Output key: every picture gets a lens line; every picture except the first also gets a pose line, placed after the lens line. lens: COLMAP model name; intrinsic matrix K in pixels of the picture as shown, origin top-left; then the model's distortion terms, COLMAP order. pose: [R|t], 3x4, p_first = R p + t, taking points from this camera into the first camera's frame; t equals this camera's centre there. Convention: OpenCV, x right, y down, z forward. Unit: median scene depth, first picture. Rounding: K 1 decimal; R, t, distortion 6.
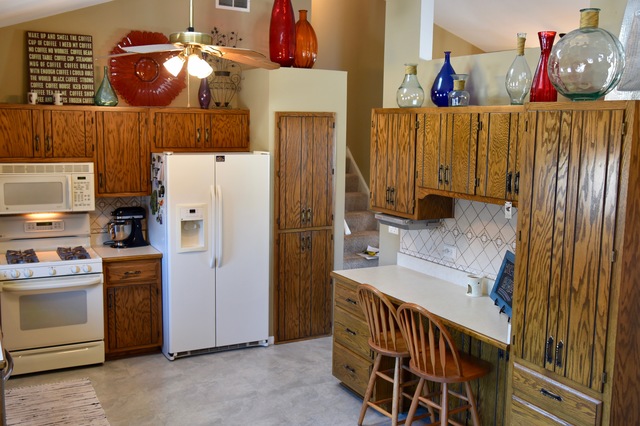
lens RADIAL K [[663.3, 0, 320.0], [0, 663.3, 213.0], [0, 0, 1]] dist [0.002055, 0.015655]
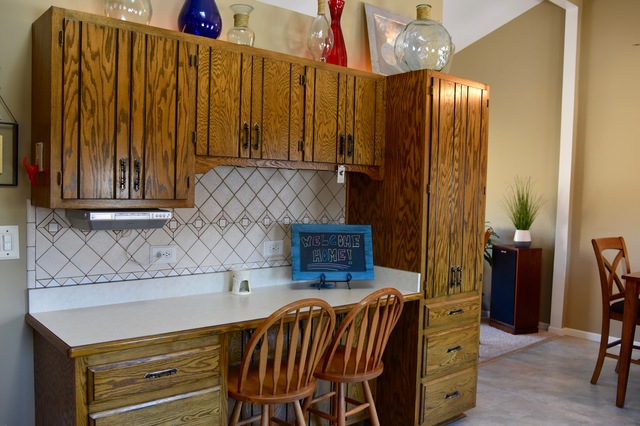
lens RADIAL K [[553.8, 0, 320.0], [0, 553.8, 213.0], [0, 0, 1]] dist [-0.118172, 0.108270]
pose [[-0.209689, -0.061635, 0.975824, -0.546501], [0.105831, 0.990717, 0.085318, -0.022287], [-0.972024, 0.121163, -0.201219, 1.331460]]
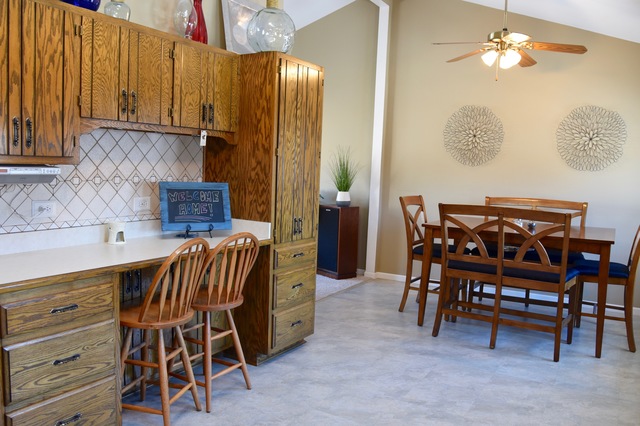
lens RADIAL K [[529.7, 0, 320.0], [0, 529.7, 213.0], [0, 0, 1]] dist [-0.110507, 0.066387]
pose [[-0.516559, -0.109002, 0.849285, -0.636680], [0.073122, 0.982625, 0.170590, -0.018947], [-0.853124, 0.150221, -0.499614, 1.435416]]
